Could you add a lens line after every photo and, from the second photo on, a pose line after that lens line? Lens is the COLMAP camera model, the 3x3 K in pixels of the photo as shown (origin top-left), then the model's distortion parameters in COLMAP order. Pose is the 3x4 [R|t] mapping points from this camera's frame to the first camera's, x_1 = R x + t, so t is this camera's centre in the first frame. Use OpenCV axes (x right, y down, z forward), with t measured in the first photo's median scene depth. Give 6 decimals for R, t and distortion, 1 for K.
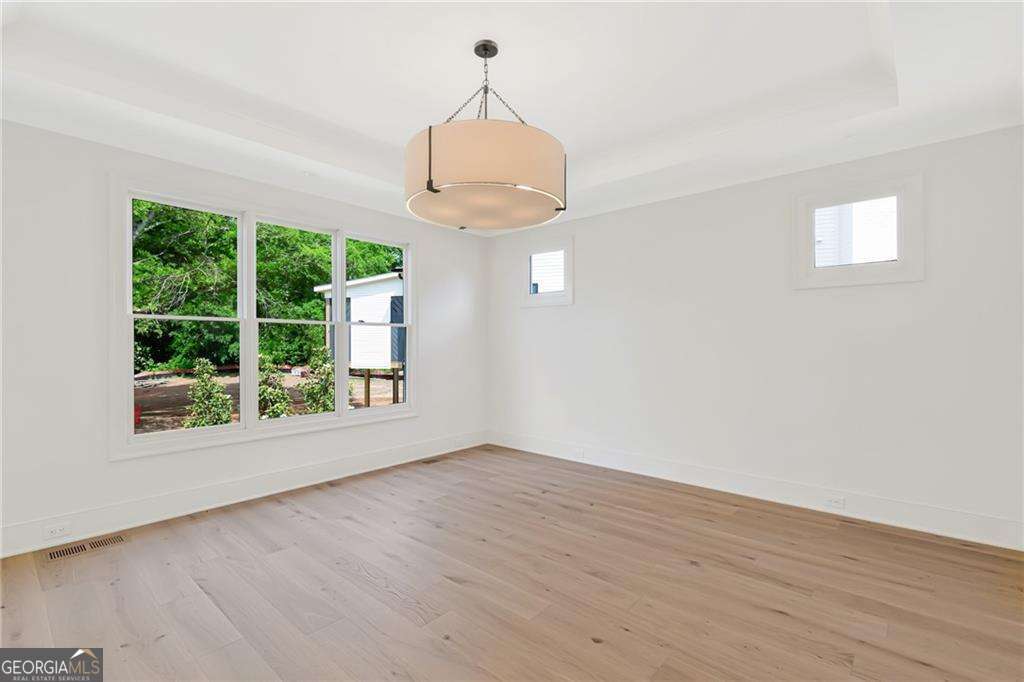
lens RADIAL K [[467.8, 0, 511.4], [0, 467.8, 343.9], [0, 0, 1]] dist [0.026222, 0.000356]
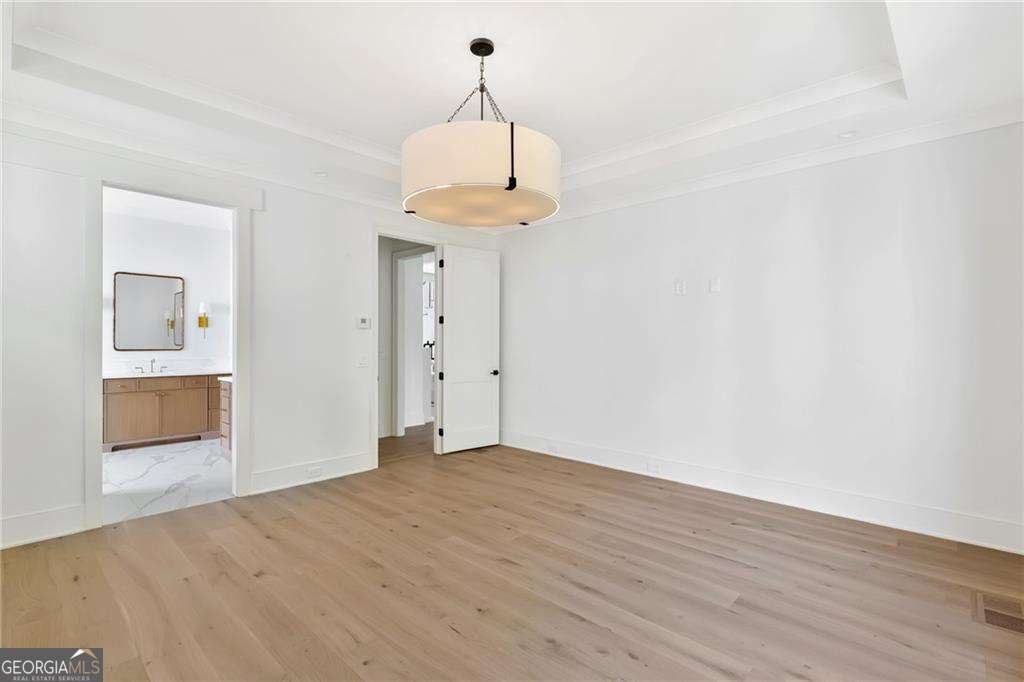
lens RADIAL K [[467.8, 0, 507.4], [0, 467.8, 340.0], [0, 0, 1]] dist [0.026222, 0.000356]
pose [[-0.999197, -0.002482, 0.039994, -0.144623], [-0.002607, 0.999992, -0.003058, -0.001744], [-0.039986, -0.003160, -0.999195, 1.931841]]
